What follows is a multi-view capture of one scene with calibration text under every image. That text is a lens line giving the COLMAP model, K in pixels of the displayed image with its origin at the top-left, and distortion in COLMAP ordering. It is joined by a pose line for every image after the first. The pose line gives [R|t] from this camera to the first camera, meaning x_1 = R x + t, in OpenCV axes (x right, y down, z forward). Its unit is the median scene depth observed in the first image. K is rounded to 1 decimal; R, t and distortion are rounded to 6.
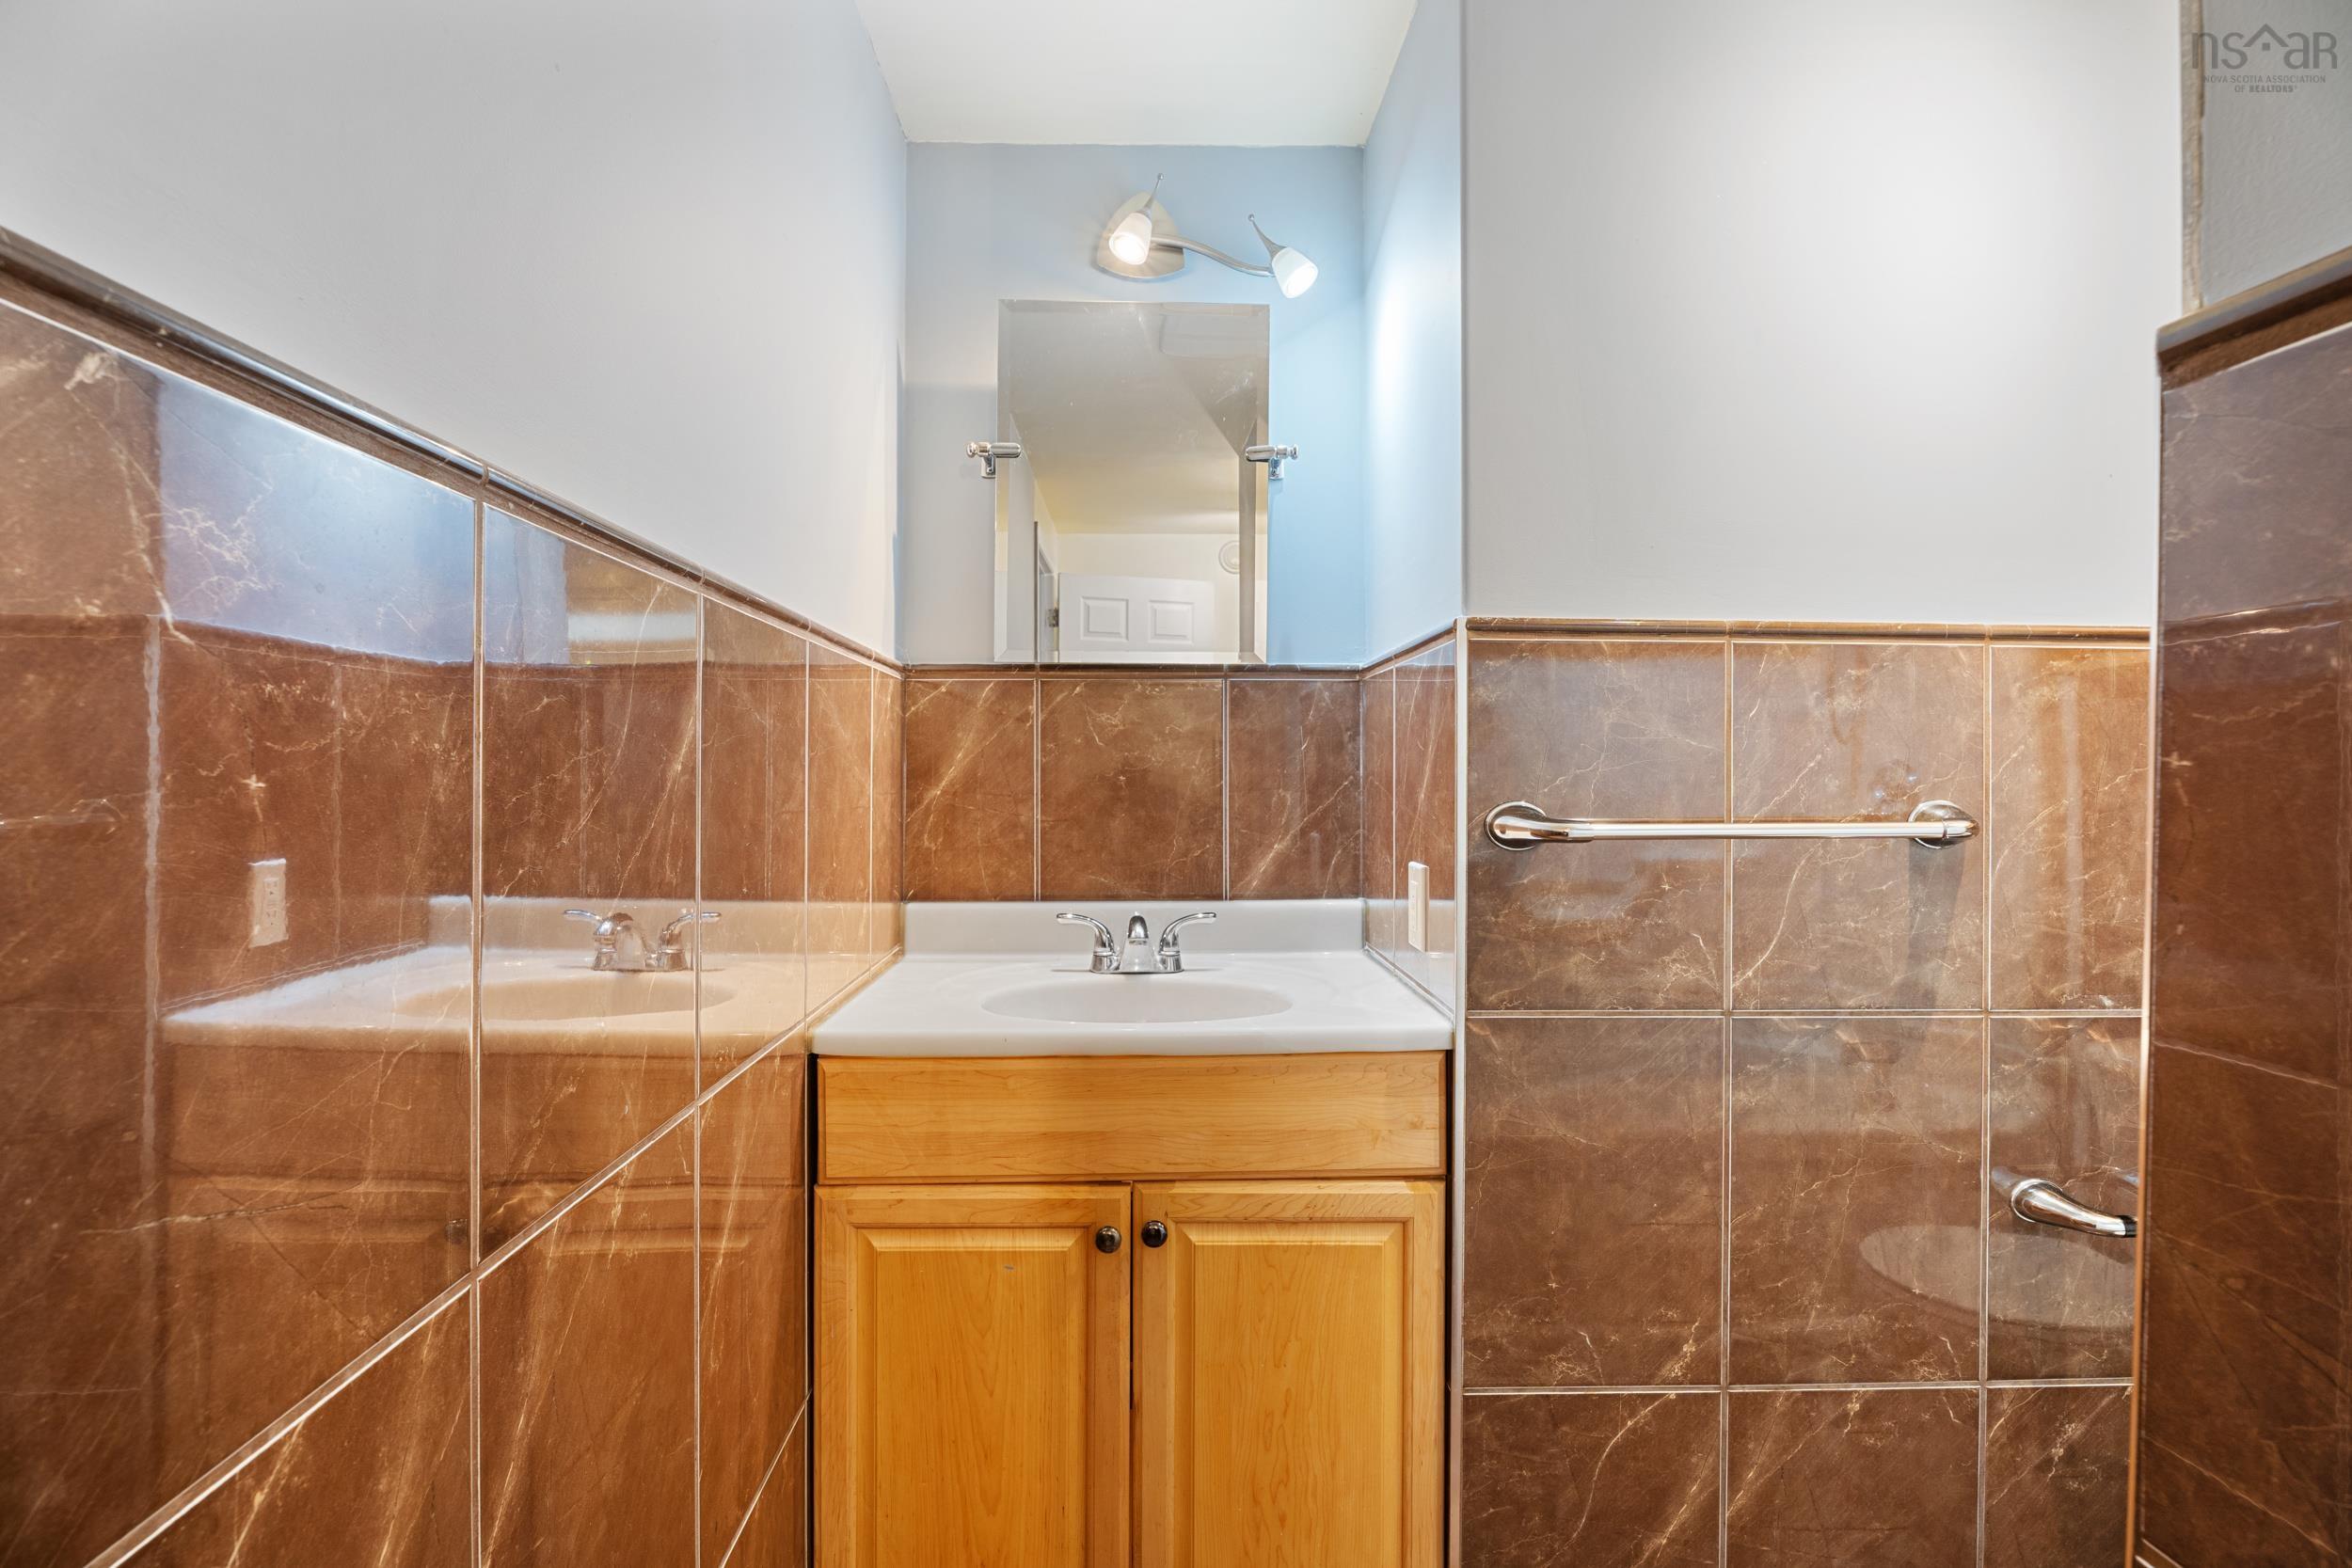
lens RADIAL K [[1063.5, 0, 1167.0], [0, 1063.5, 776.1], [0, 0, 1]] dist [-0.012228, -0.001360]
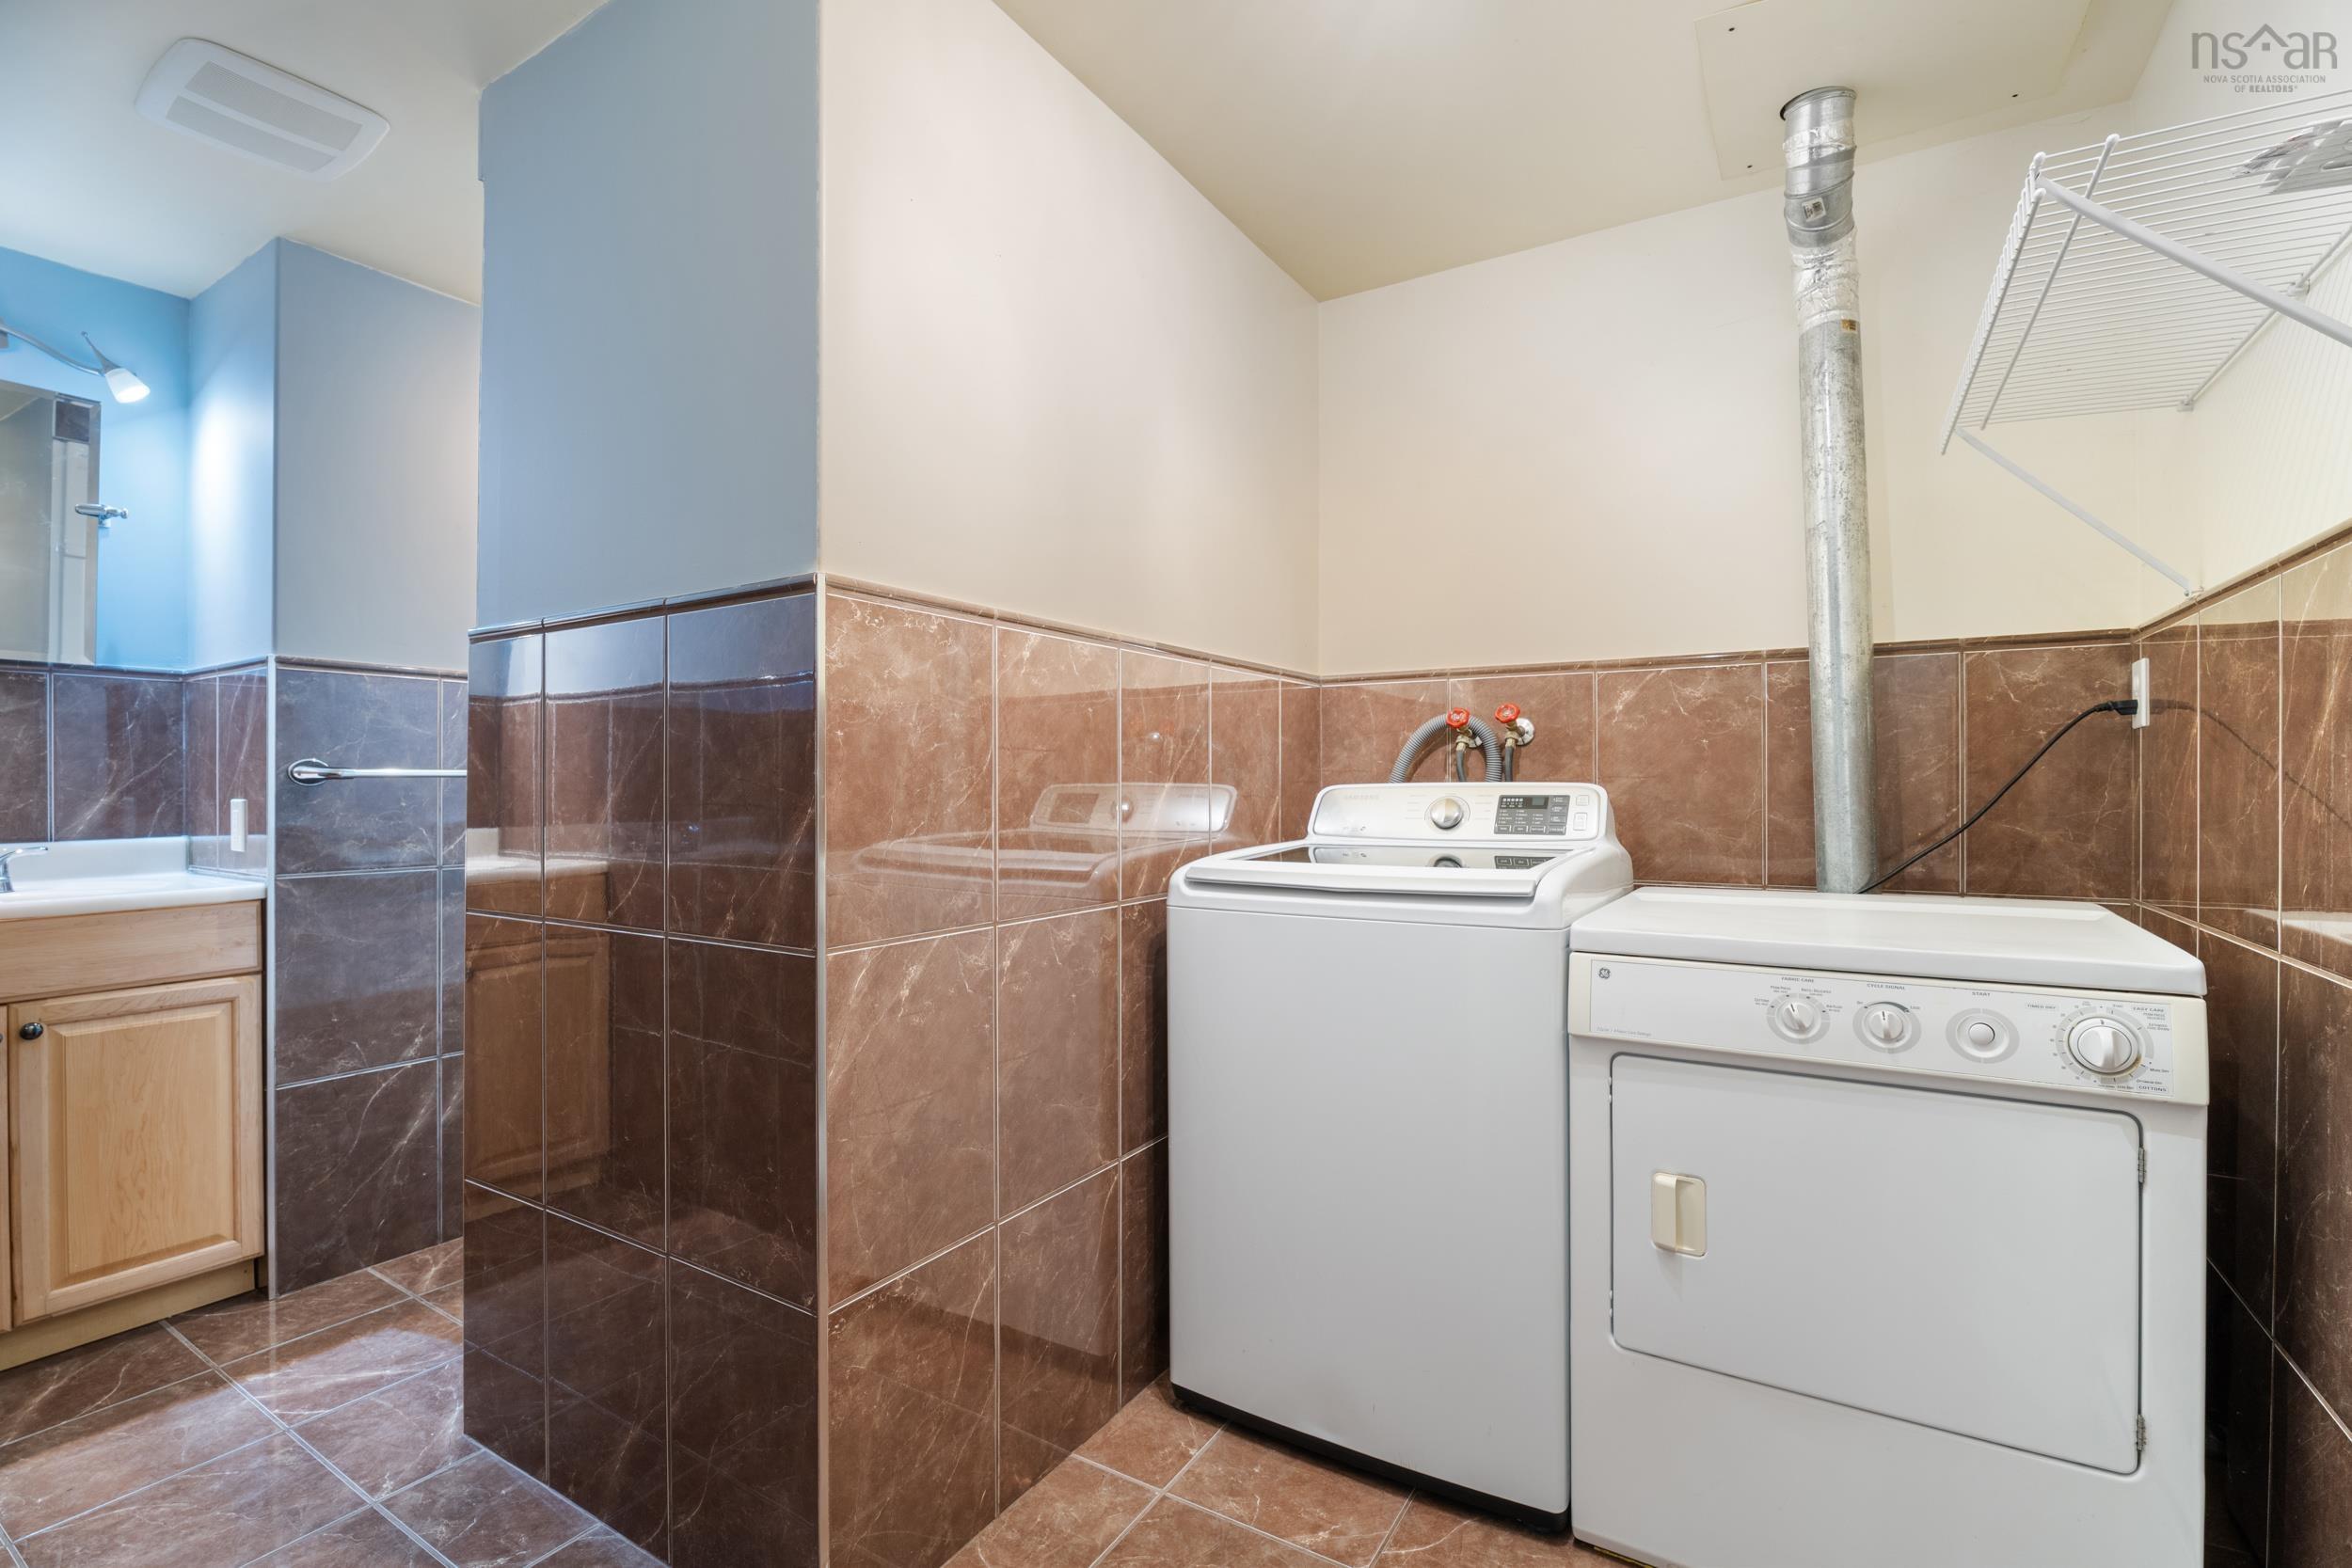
lens RADIAL K [[1063.5, 0, 1164.7], [0, 1063.5, 779.7], [0, 0, 1]] dist [-0.012228, -0.001360]
pose [[0.564209, -0.001333, 0.825631, -0.335833], [0.004664, 0.999988, -0.001572, 0.069202], [-0.825619, 0.004738, 0.564209, -1.231626]]
